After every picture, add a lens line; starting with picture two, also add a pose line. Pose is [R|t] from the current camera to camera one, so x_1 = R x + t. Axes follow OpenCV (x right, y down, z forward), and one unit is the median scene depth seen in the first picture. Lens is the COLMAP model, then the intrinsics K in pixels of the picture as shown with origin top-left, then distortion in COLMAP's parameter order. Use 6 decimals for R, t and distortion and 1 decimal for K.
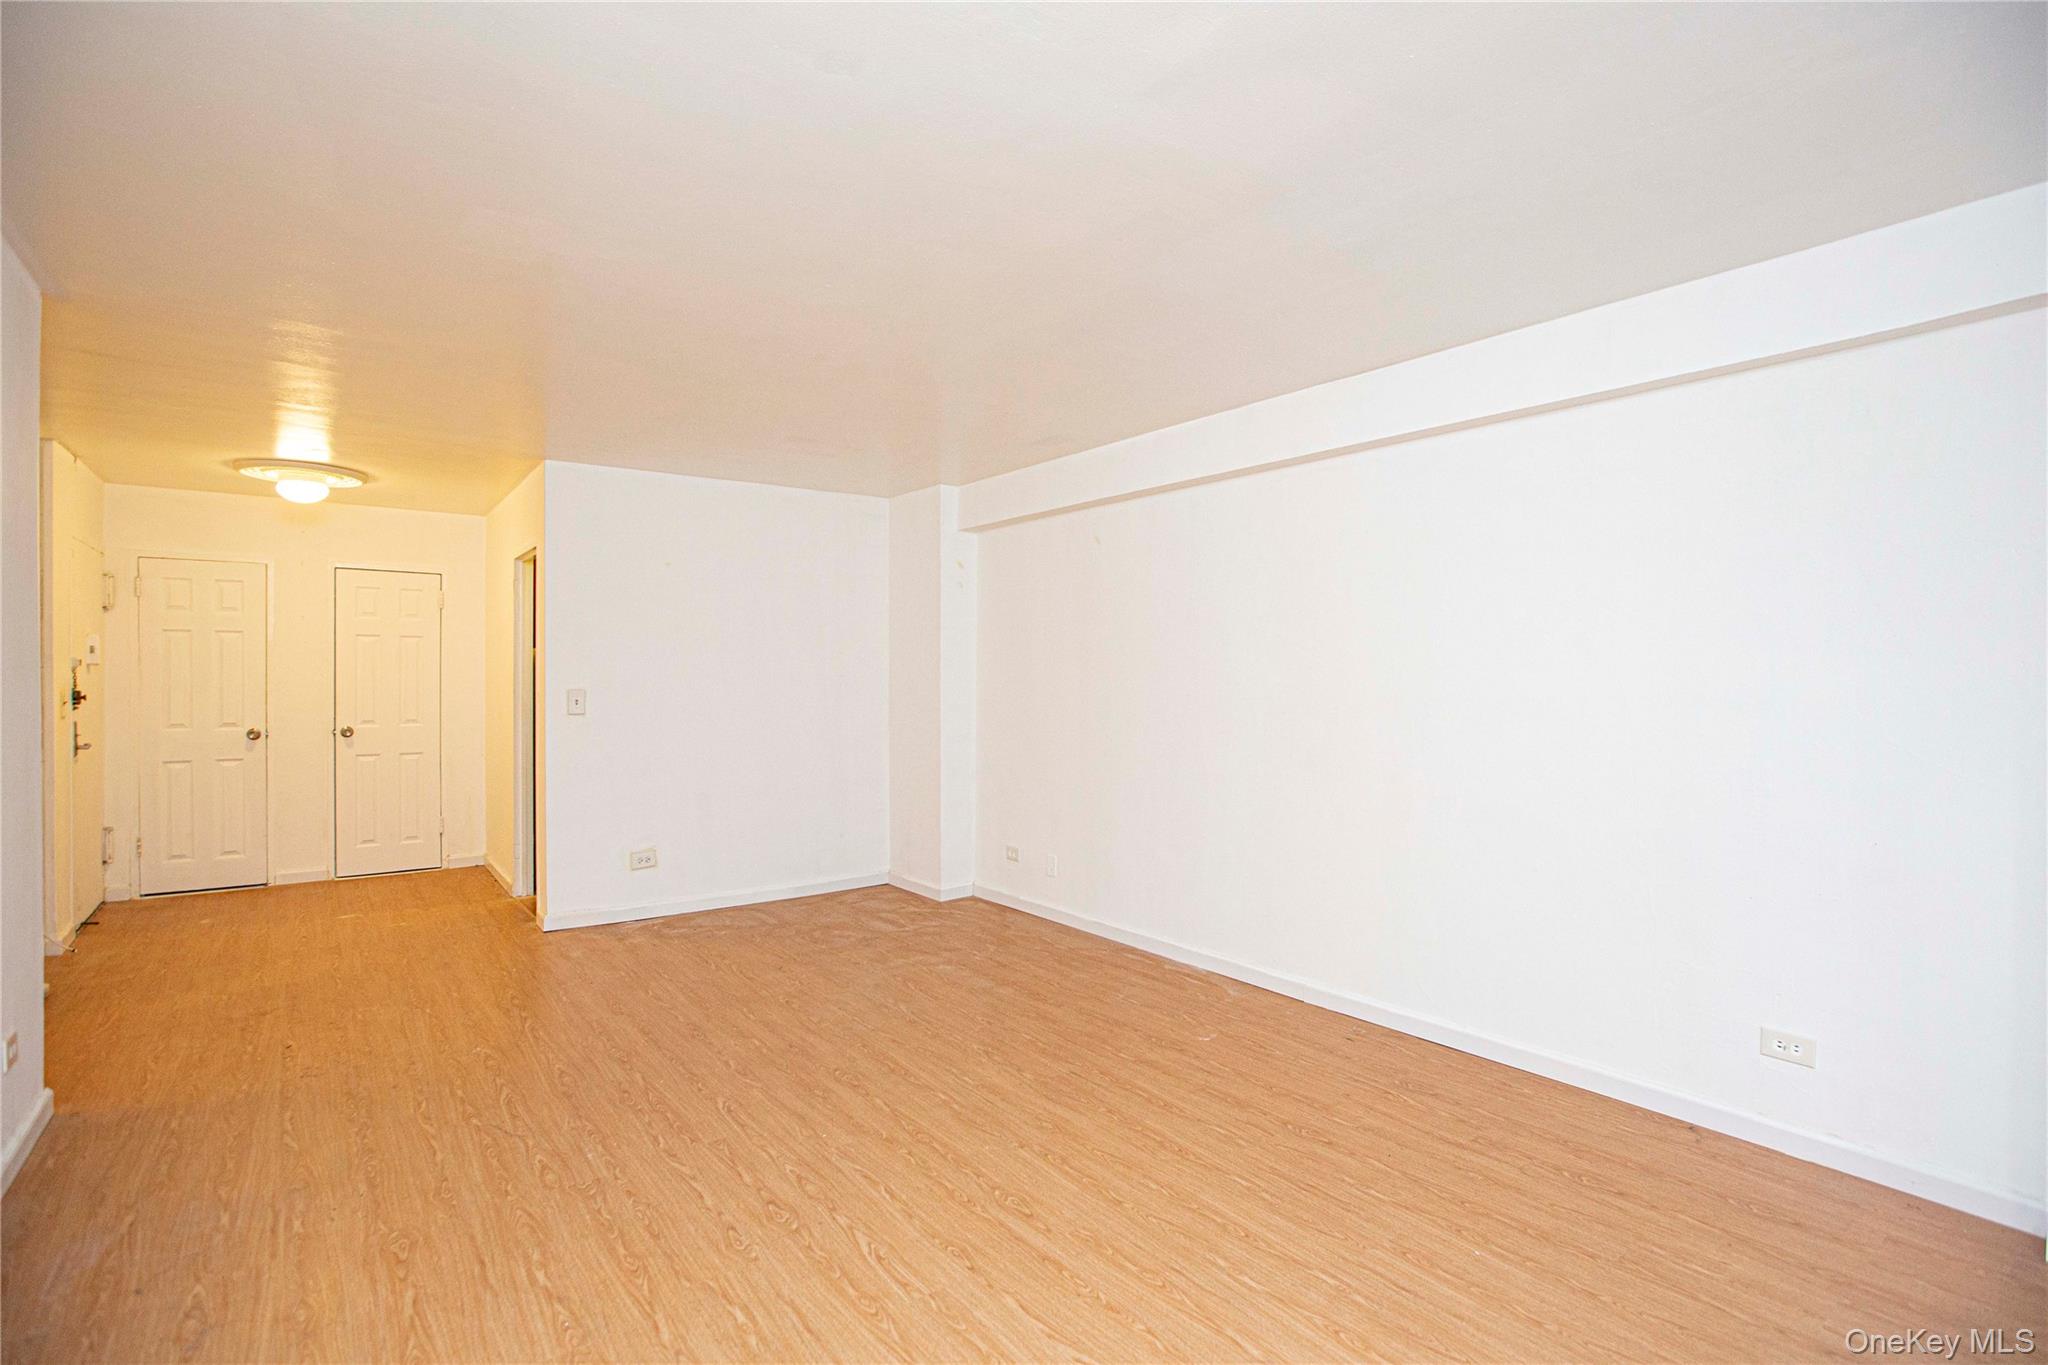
lens RADIAL K [[960.9, 0, 1023.7], [0, 960.9, 672.3], [0, 0, 1]] dist [-0.050228, 0.016260]
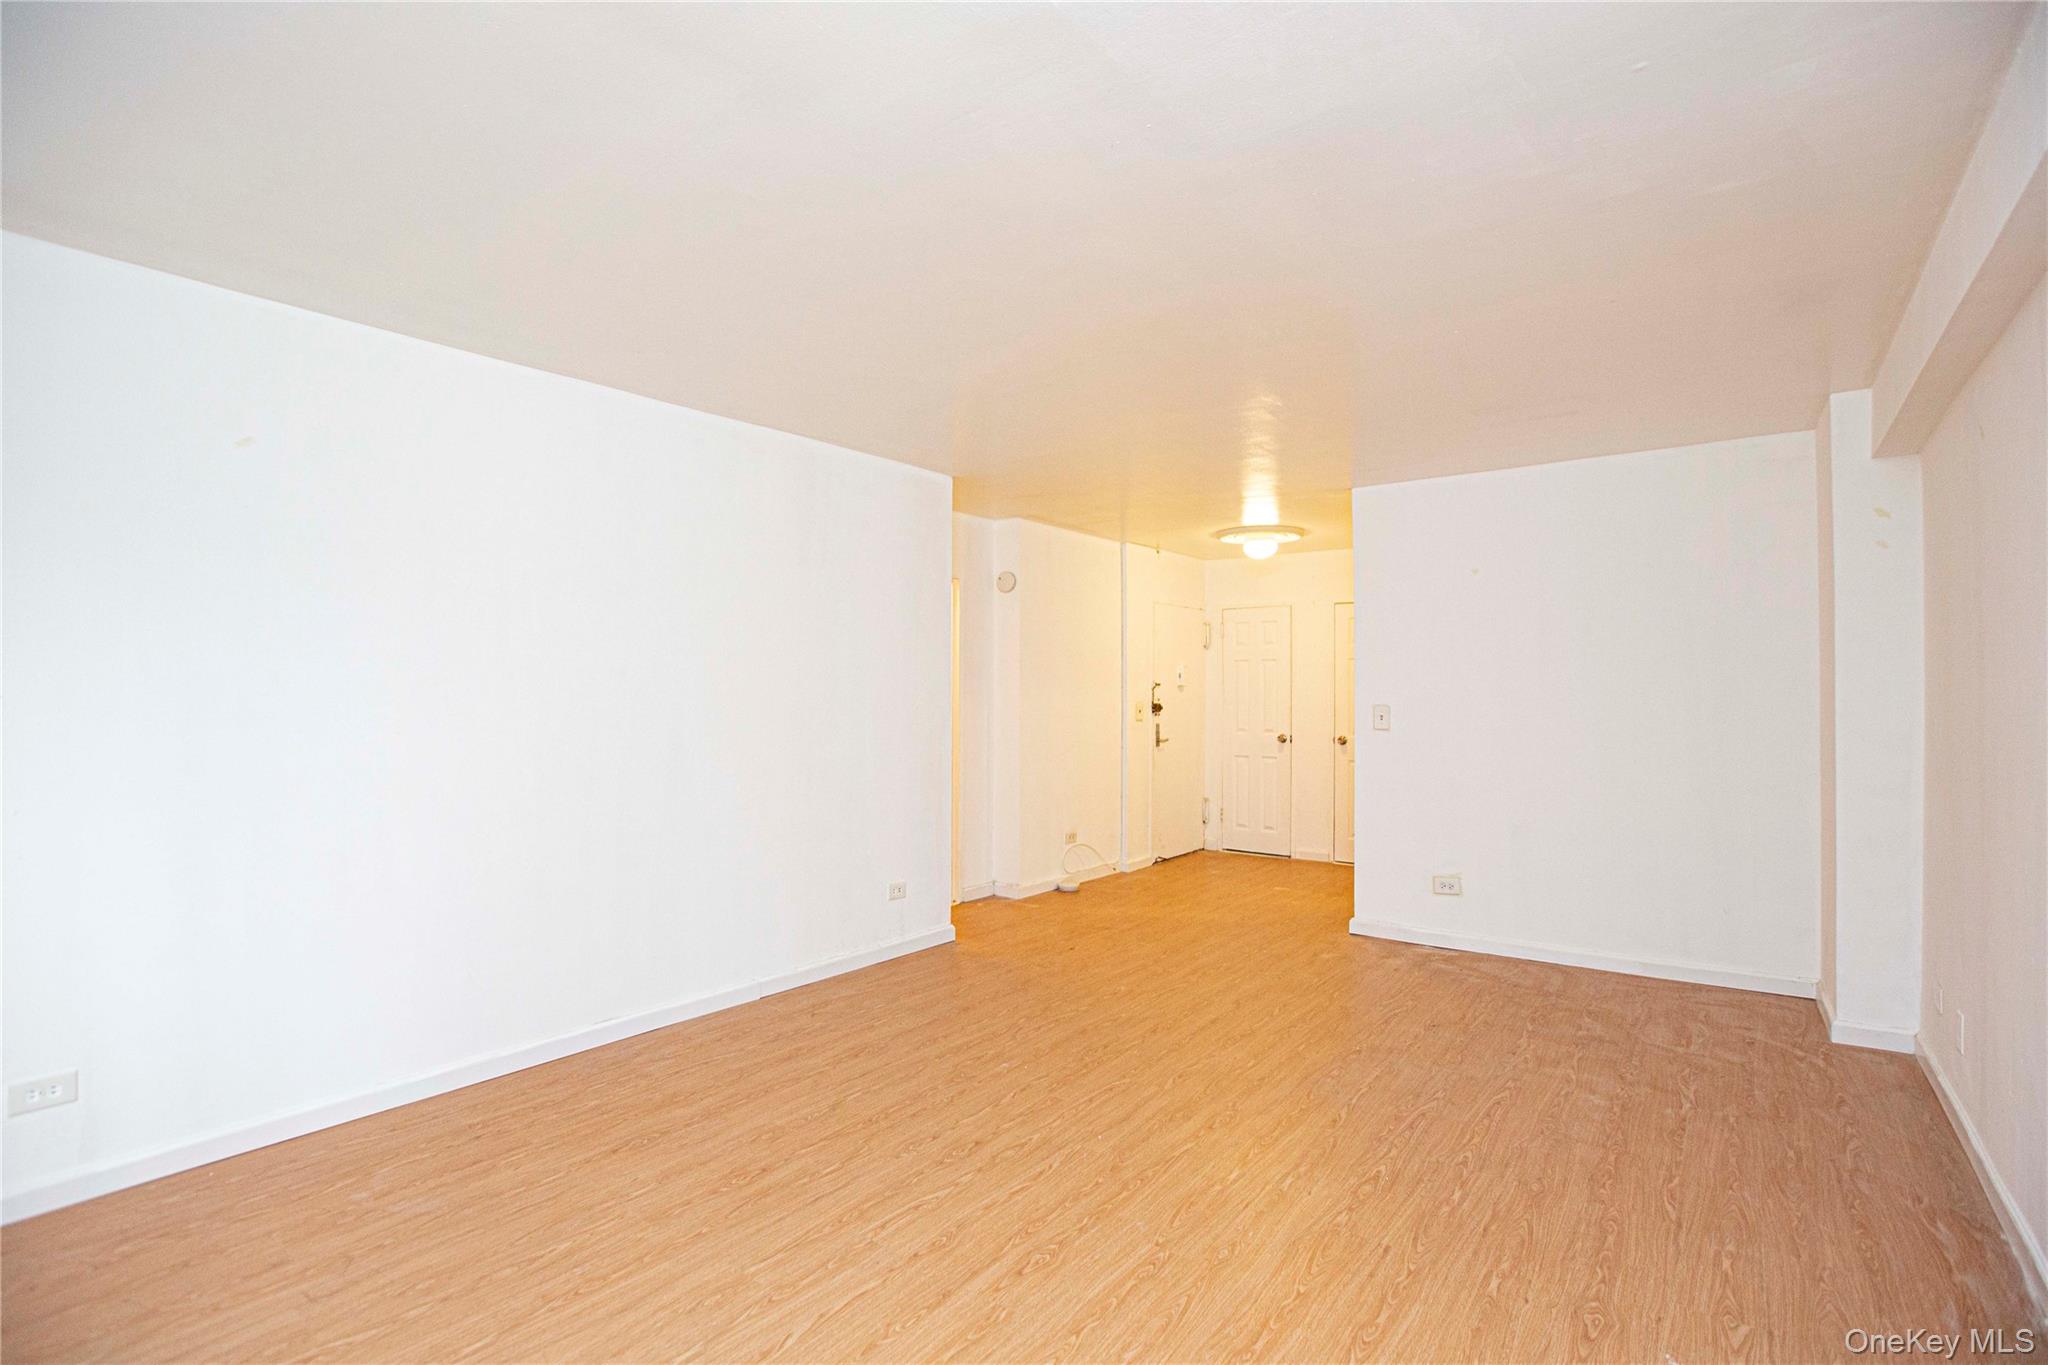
lens RADIAL K [[960.9, 0, 1023.7], [0, 960.9, 672.3], [0, 0, 1]] dist [-0.050228, 0.016260]
pose [[0.268950, -0.023553, -0.962866, 0.521477], [0.004334, 0.999720, -0.023244, 0.005338], [0.963144, 0.002079, 0.268977, 0.433461]]
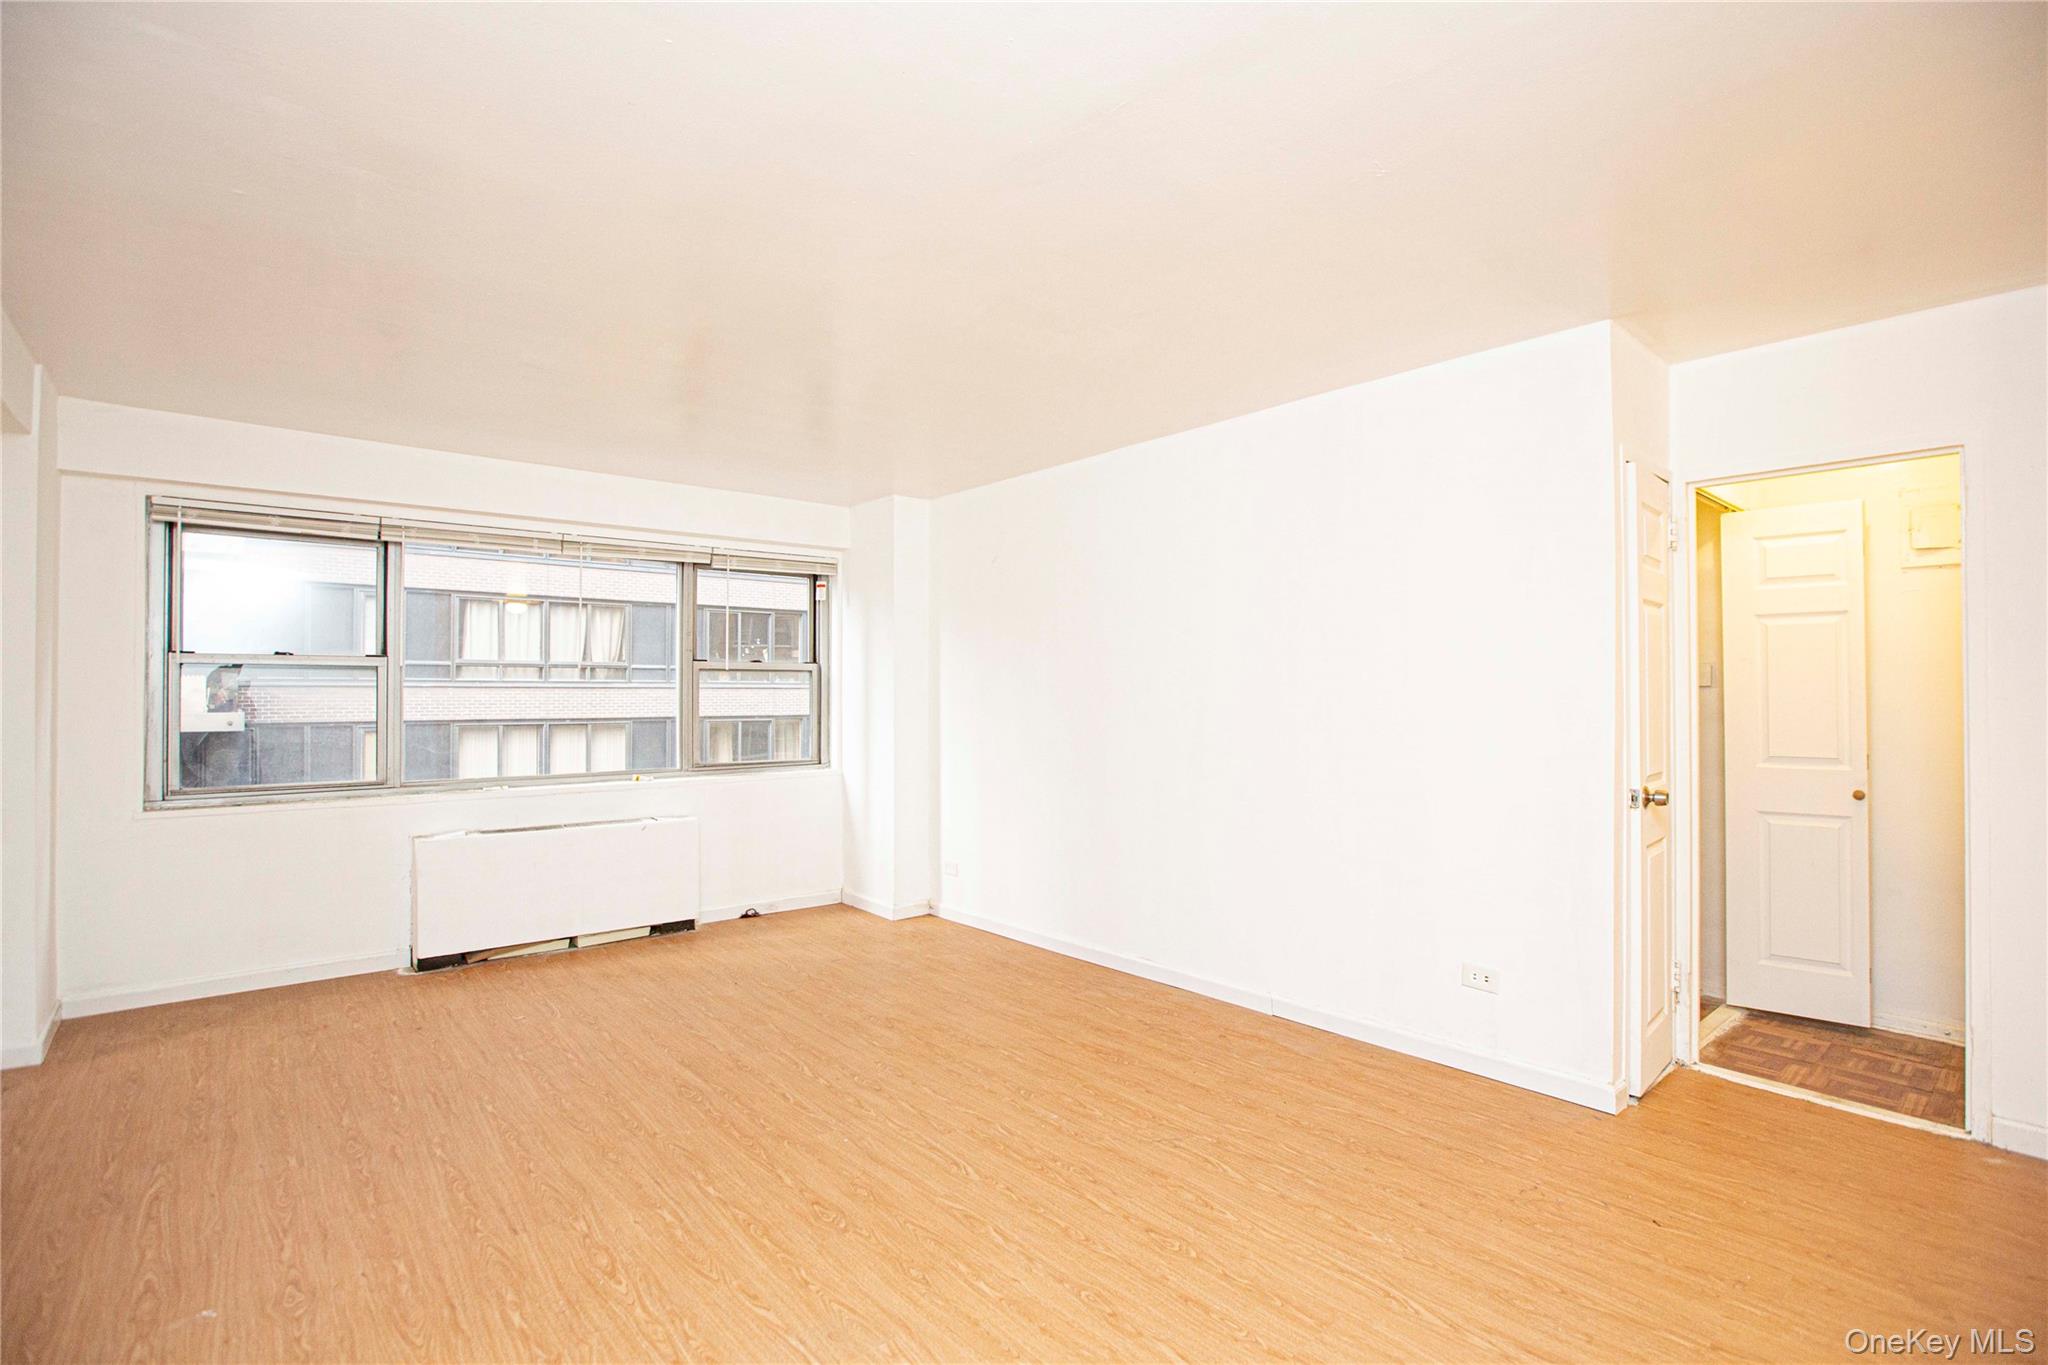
lens RADIAL K [[951.5, 0, 1024.0], [0, 951.5, 682.5], [0, 0, 1]] dist [-0.044979, 0.012948]
pose [[-0.998286, -0.001732, -0.058500, -0.229956], [-0.000551, 0.999796, -0.020187, 0.014052], [0.058523, -0.020120, -0.998083, 1.365639]]
